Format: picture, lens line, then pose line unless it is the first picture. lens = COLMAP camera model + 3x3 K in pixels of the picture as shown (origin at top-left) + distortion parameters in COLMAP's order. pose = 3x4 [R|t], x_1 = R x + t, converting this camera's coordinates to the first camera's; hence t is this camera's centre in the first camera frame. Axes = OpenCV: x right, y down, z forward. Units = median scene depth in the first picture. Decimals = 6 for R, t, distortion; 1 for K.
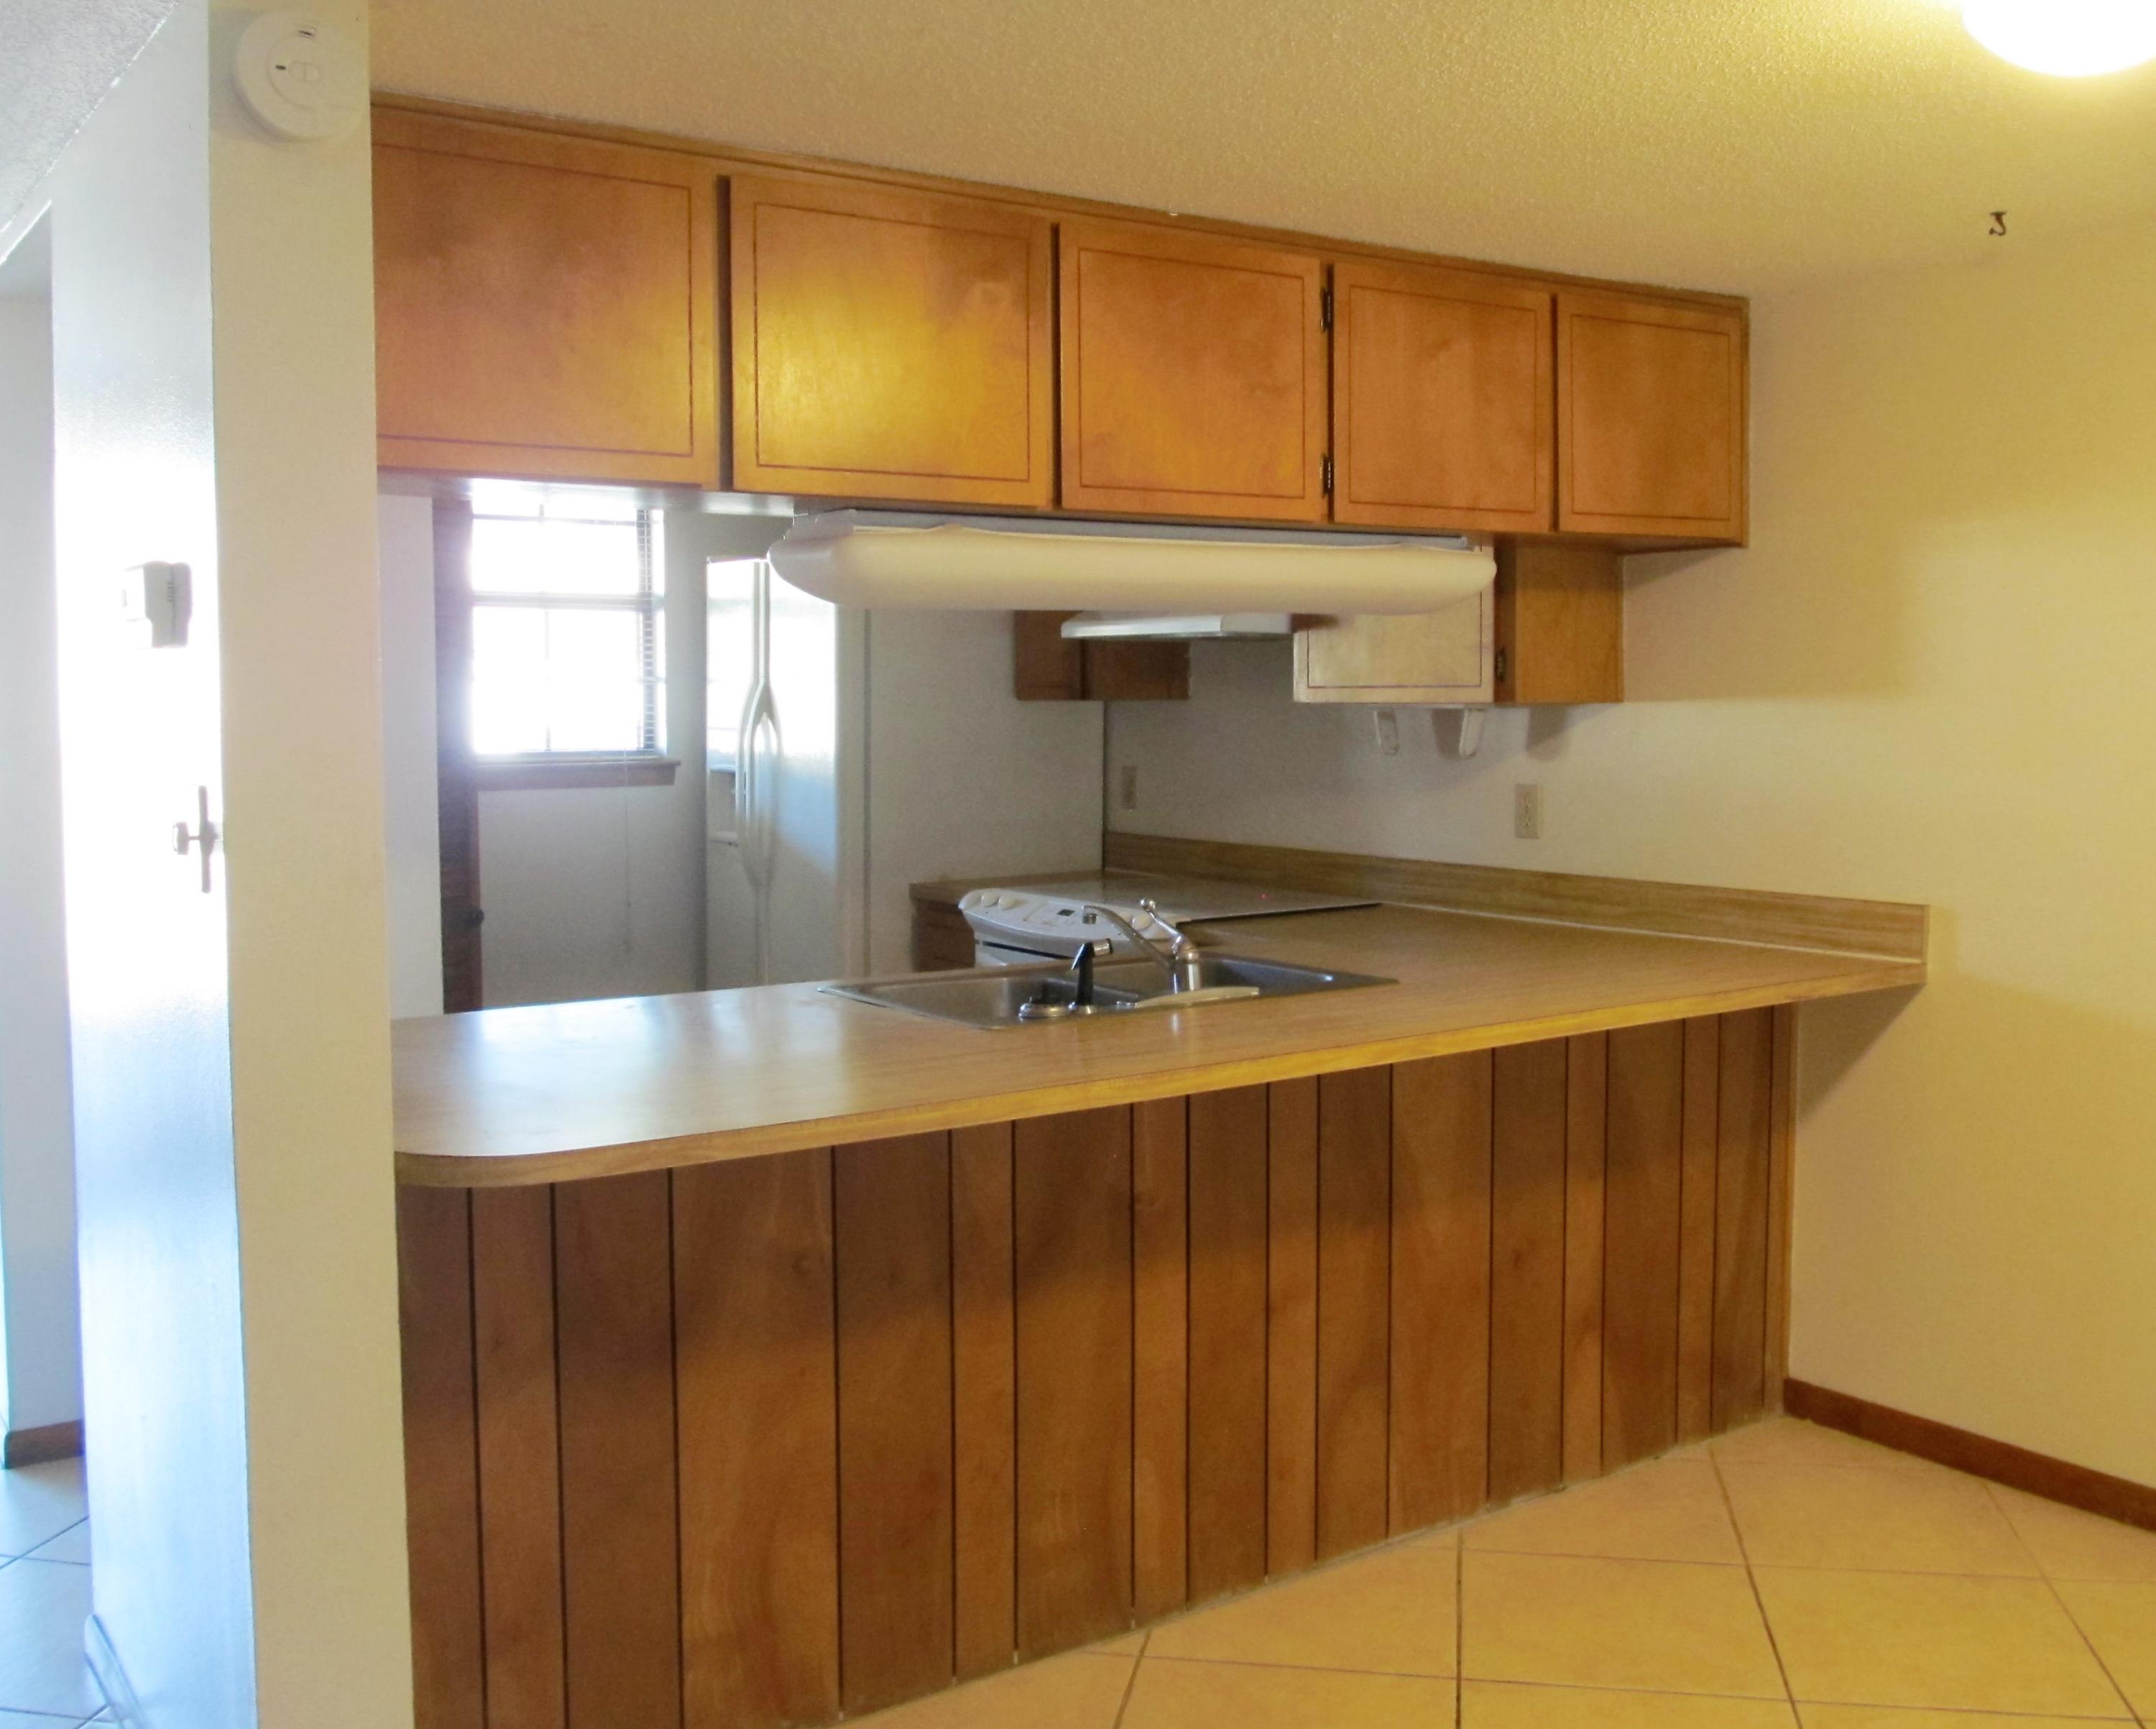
lens RADIAL K [[2052.6, 0, 1078.0], [0, 2052.6, 864.5], [0, 0, 1]] dist [0.010003, 0.007735]
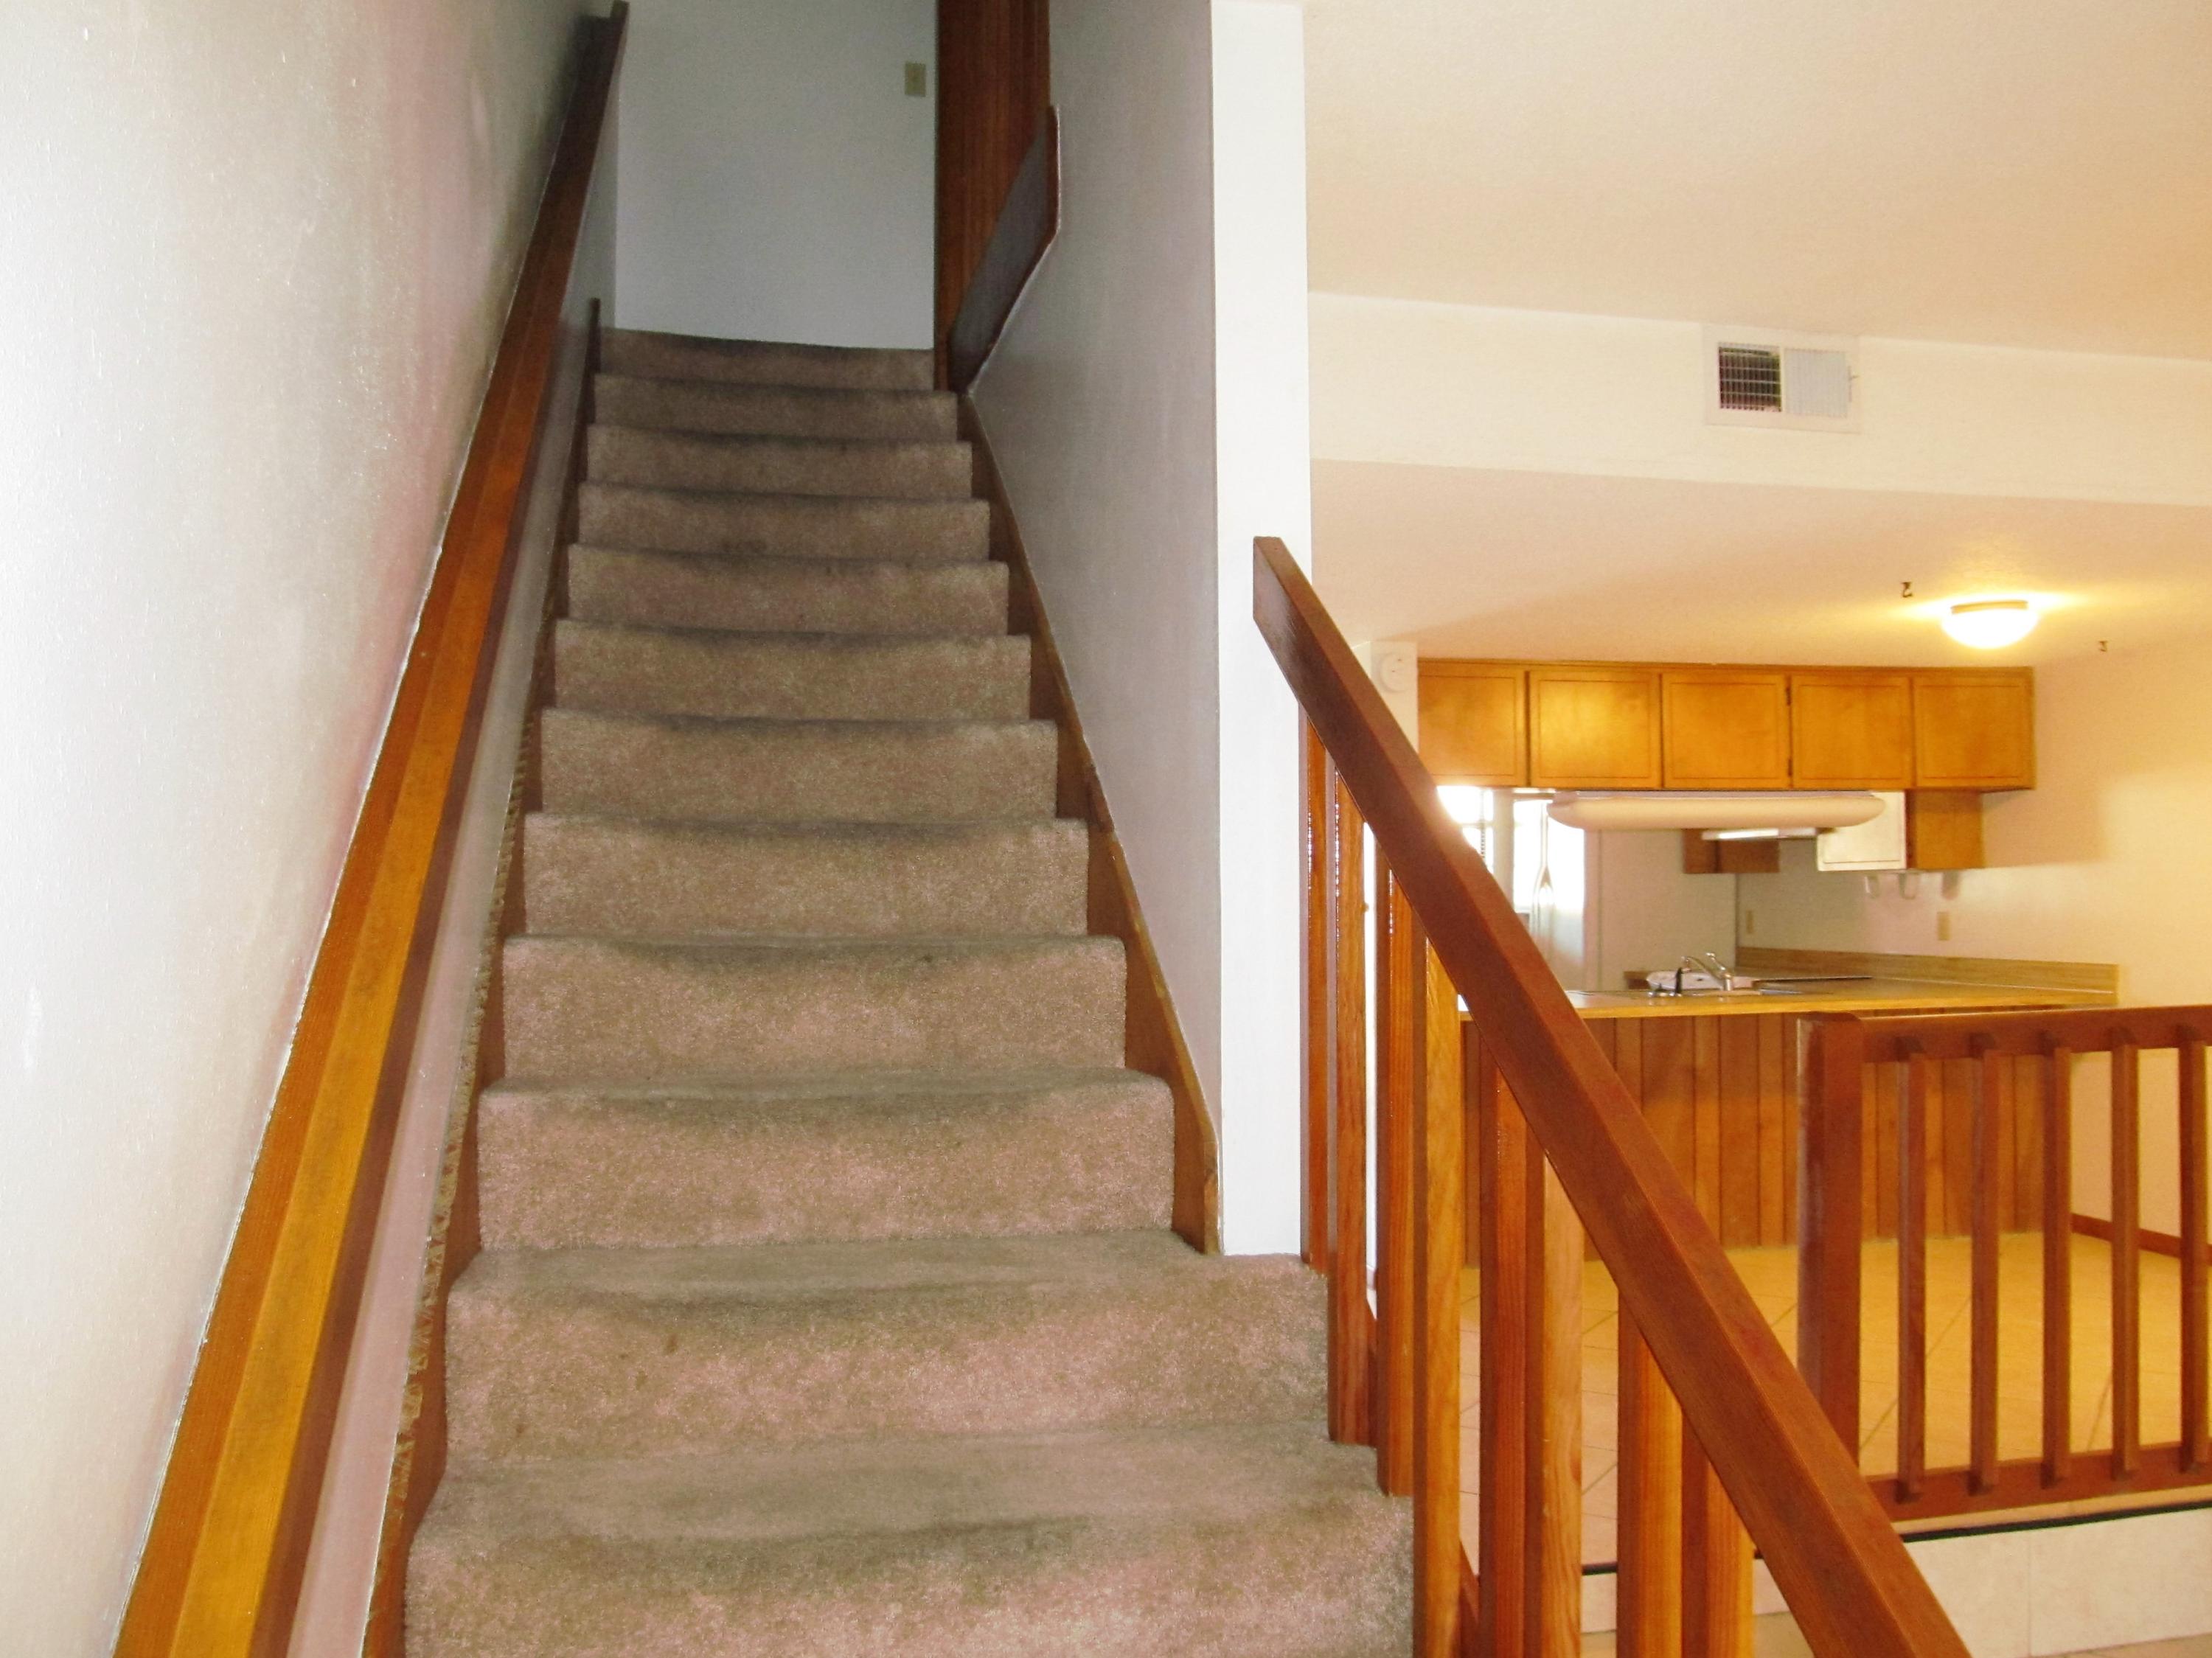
lens RADIAL K [[1825.1, 0, 1106.0], [0, 1825.1, 829.0], [0, 0, 1]] dist [-0.101194, 0.003682]
pose [[0.923979, -0.017708, -0.382032, 0.157057], [-0.027380, 0.993301, -0.112262, 0.107004], [0.381461, 0.114188, 0.917305, -0.967500]]
